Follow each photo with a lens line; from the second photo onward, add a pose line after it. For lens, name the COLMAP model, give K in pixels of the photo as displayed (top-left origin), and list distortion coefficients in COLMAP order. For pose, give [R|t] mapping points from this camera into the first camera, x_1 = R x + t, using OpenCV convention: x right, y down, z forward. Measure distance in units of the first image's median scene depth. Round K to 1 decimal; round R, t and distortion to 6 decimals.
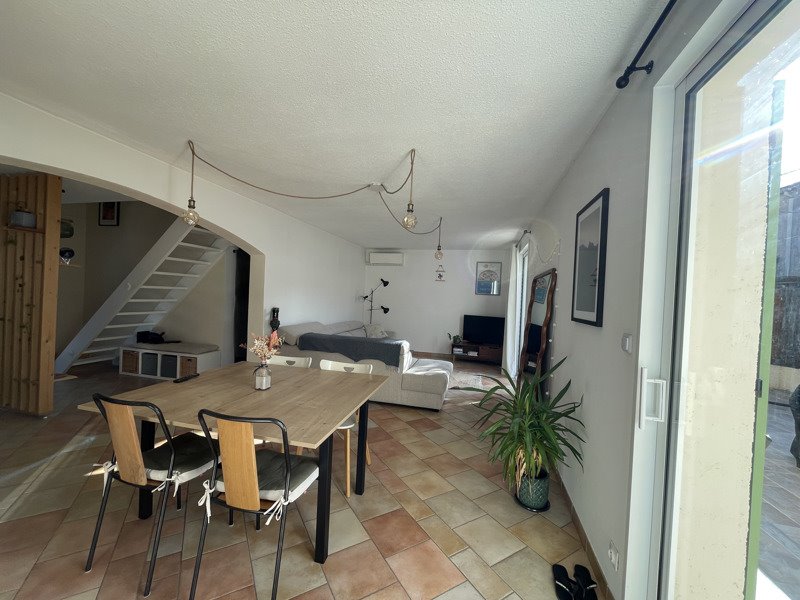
lens RADIAL K [[323.2, 0, 400.0], [0, 323.2, 300.7], [0, 0, 1]] dist [-0.001828, -0.000118]
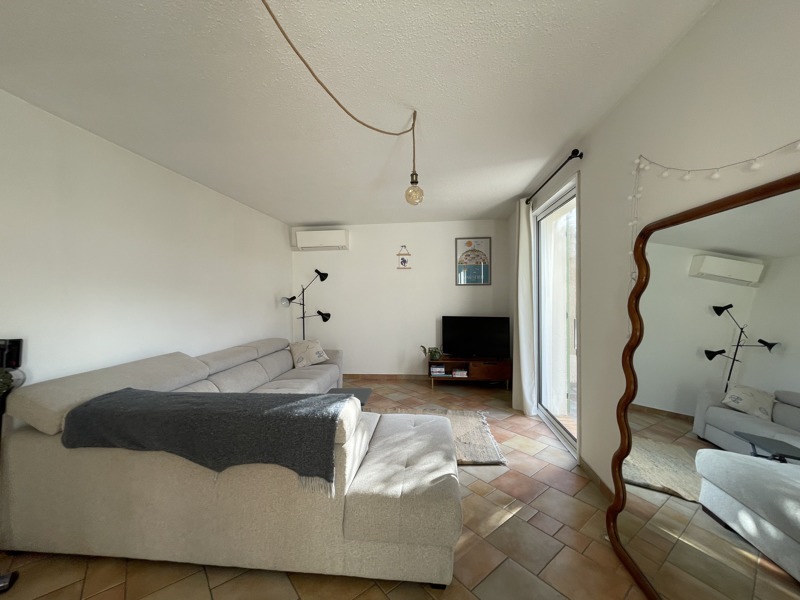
lens RADIAL K [[323.2, 0, 399.7], [0, 323.2, 300.9], [0, 0, 1]] dist [-0.001828, -0.000118]
pose [[0.988792, -0.058669, 0.137287, 0.018202], [0.058125, 0.998277, 0.007972, 0.000674], [-0.137518, 0.000097, 0.990499, 0.342748]]
